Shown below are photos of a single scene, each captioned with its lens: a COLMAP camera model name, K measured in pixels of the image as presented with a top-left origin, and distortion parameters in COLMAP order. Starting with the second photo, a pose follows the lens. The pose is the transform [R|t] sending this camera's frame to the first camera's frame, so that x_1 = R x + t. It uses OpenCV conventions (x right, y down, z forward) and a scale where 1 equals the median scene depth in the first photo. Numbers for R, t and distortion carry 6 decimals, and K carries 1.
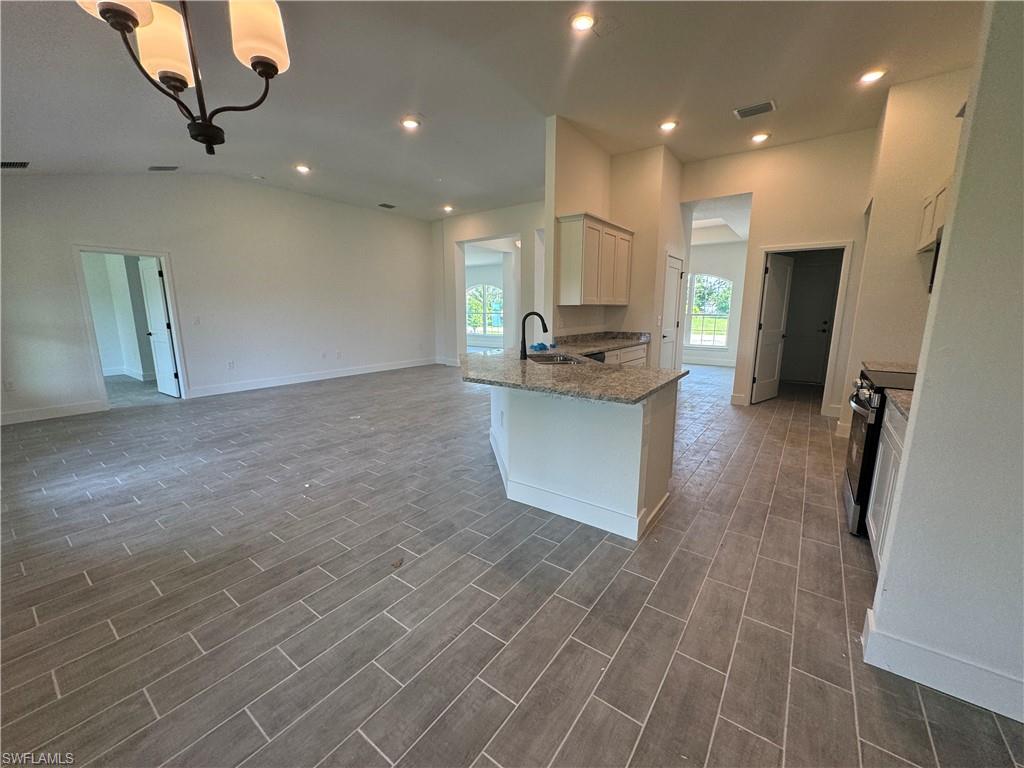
lens RADIAL K [[406.0, 0, 515.6], [0, 406.0, 385.5], [0, 0, 1]] dist [-0.002677, 0.000644]
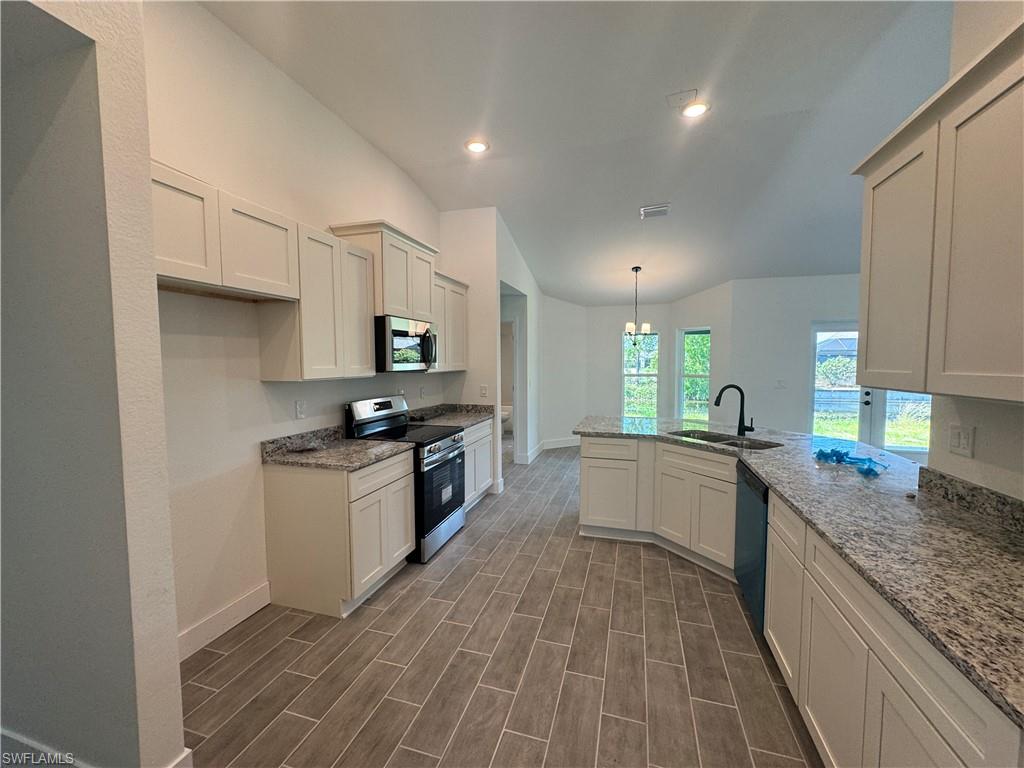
lens RADIAL K [[406.0, 0, 513.7], [0, 406.0, 384.5], [0, 0, 1]] dist [-0.002677, 0.000644]
pose [[-0.944066, 0.023800, -0.328897, 0.571884], [-0.056312, 0.971106, 0.231909, -0.254806], [0.324913, 0.237458, -0.915448, 1.163625]]
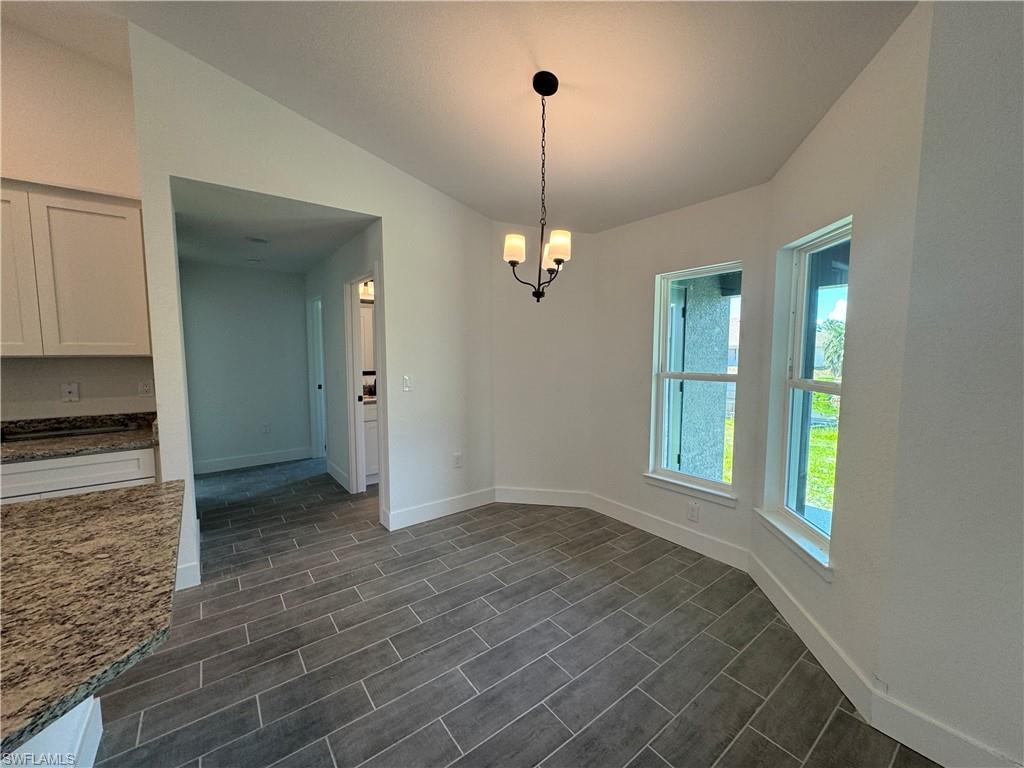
lens RADIAL K [[406.0, 0, 510.3], [0, 406.0, 383.4], [0, 0, 1]] dist [-0.002677, 0.000644]
pose [[-0.956626, -0.024229, 0.290311, -0.243367], [0.054069, 0.964454, 0.258660, -0.138416], [-0.286259, 0.263138, -0.921311, 0.620587]]
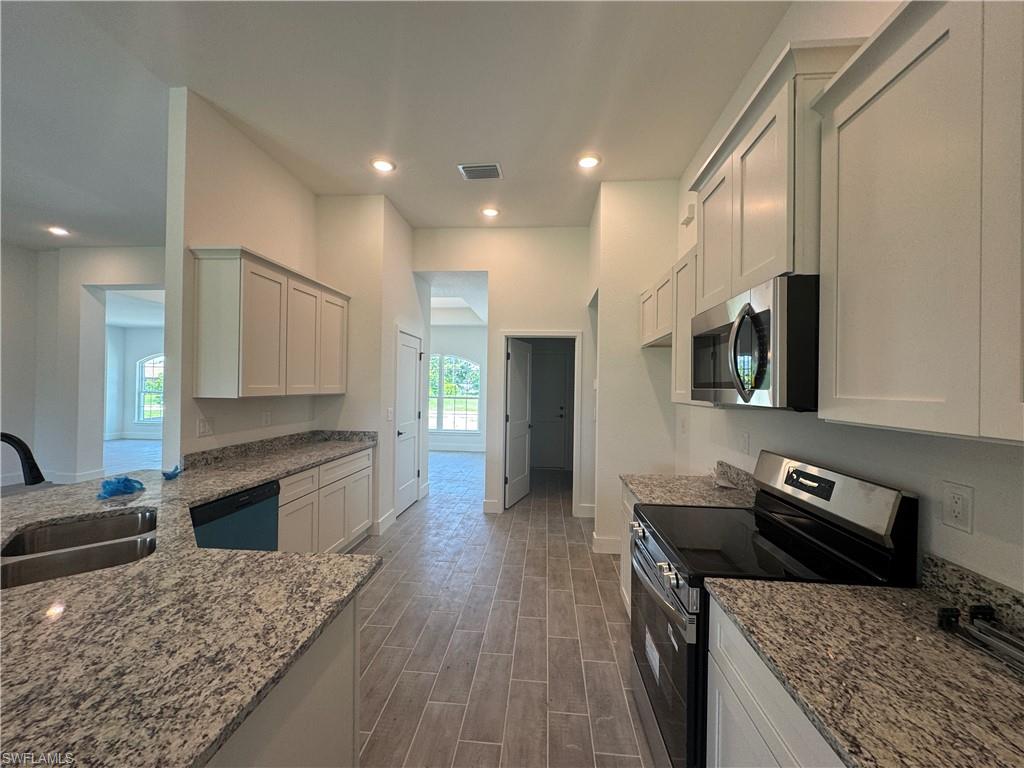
lens RADIAL K [[406.0, 0, 511.6], [0, 406.0, 384.9], [0, 0, 1]] dist [-0.002677, 0.000644]
pose [[0.854179, 0.016277, 0.519725, 0.182950], [0.079599, 0.983636, -0.161630, -0.086867], [-0.513851, 0.179431, 0.838905, 0.291400]]
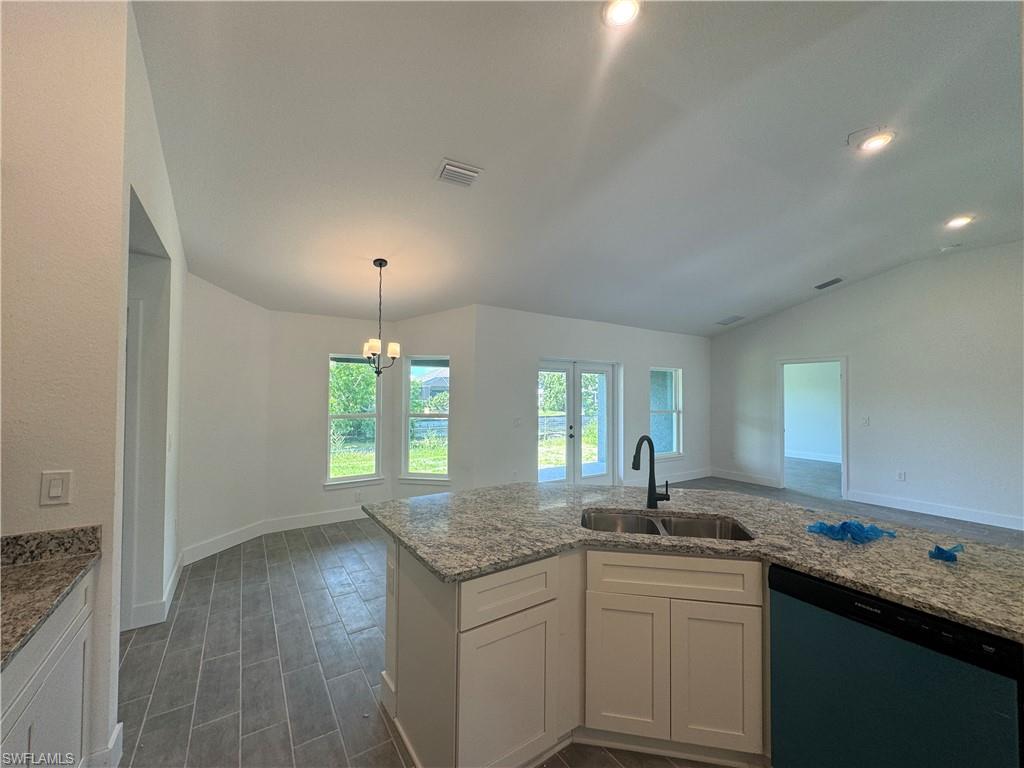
lens RADIAL K [[406.0, 0, 512.5], [0, 406.0, 383.2], [0, 0, 1]] dist [-0.002677, 0.000644]
pose [[-0.348087, -0.026945, -0.937075, 0.500601], [-0.178827, 0.983140, 0.038158, -0.172963], [0.920248, 0.180856, -0.347037, 0.703064]]
